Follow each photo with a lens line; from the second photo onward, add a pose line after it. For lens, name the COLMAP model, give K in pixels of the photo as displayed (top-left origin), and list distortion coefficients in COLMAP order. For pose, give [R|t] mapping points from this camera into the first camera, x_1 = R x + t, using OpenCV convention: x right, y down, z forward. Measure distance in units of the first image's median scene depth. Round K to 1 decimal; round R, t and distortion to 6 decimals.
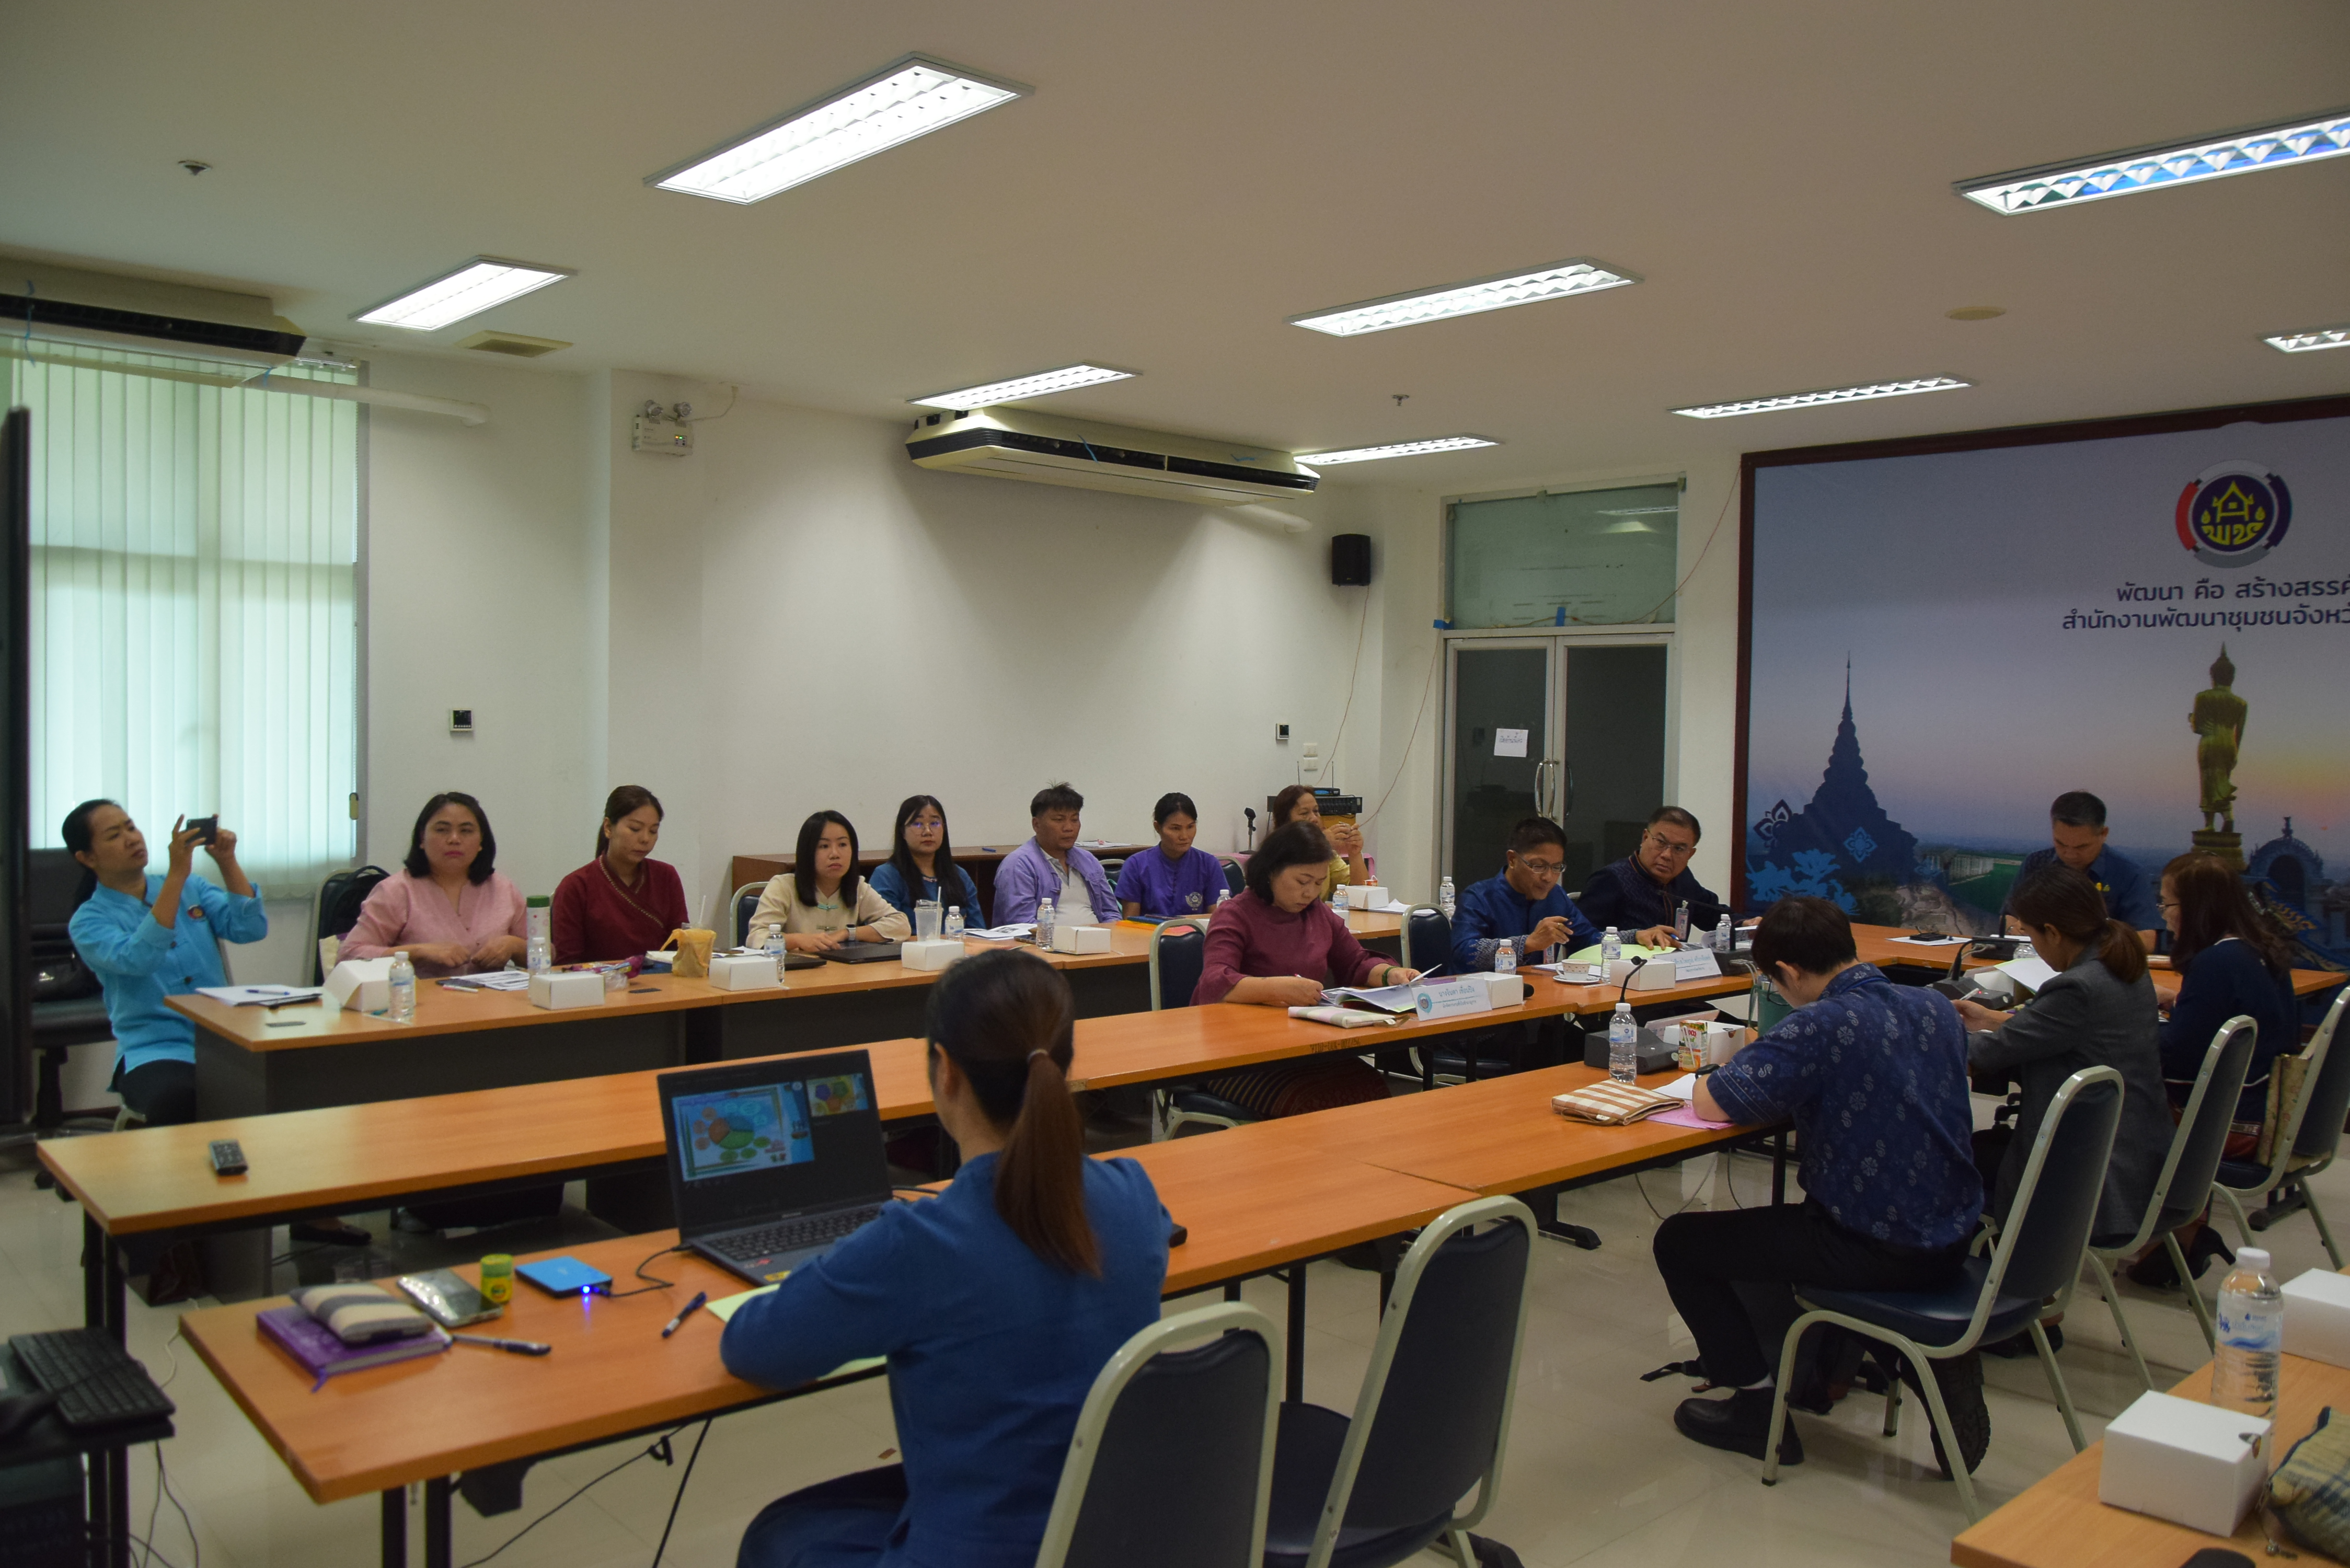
lens RADIAL K [[1827.9, 0, 1177.9], [0, 1827.9, 786.7], [0, 0, 1]] dist [-0.009518, 0.008081]
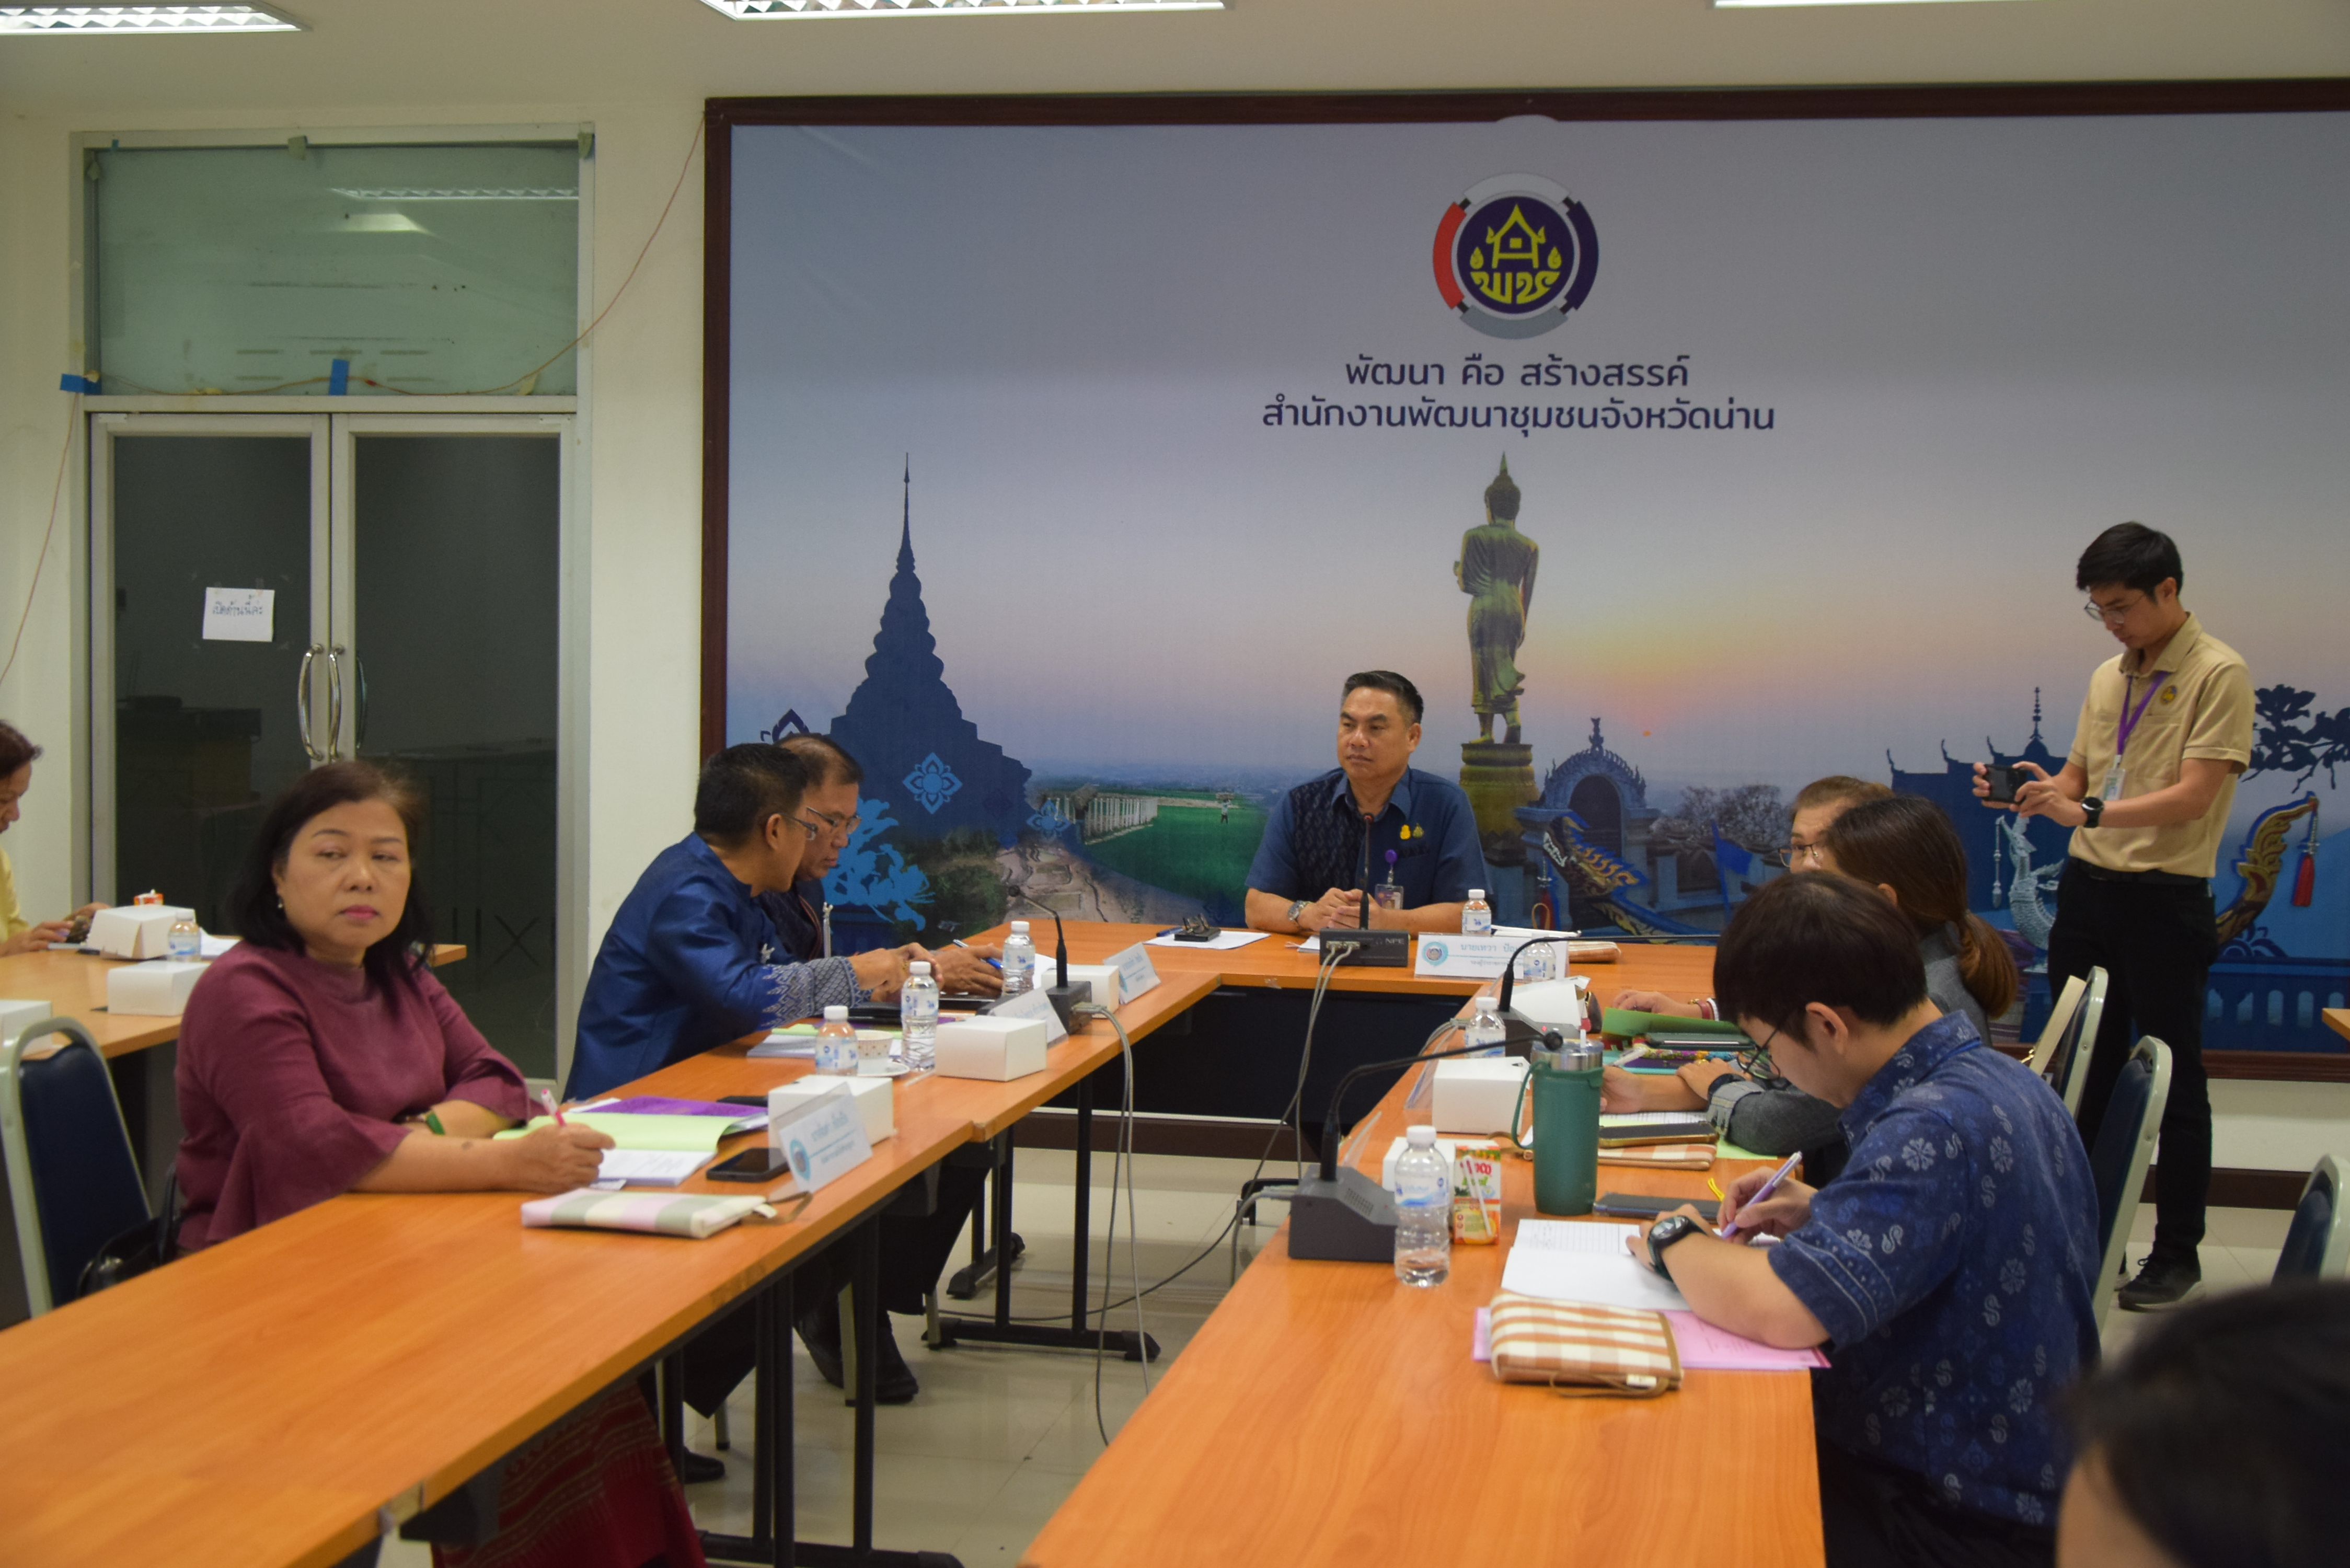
lens RADIAL K [[2940.7, 0, 1173.8], [0, 2940.7, 778.9], [0, 0, 1]] dist [0.004036, 0.000000]
pose [[0.803295, -0.036571, 0.594458, -0.134145], [0.019241, 0.999186, 0.035470, -0.001954], [-0.595271, -0.017055, 0.803344, 0.196730]]
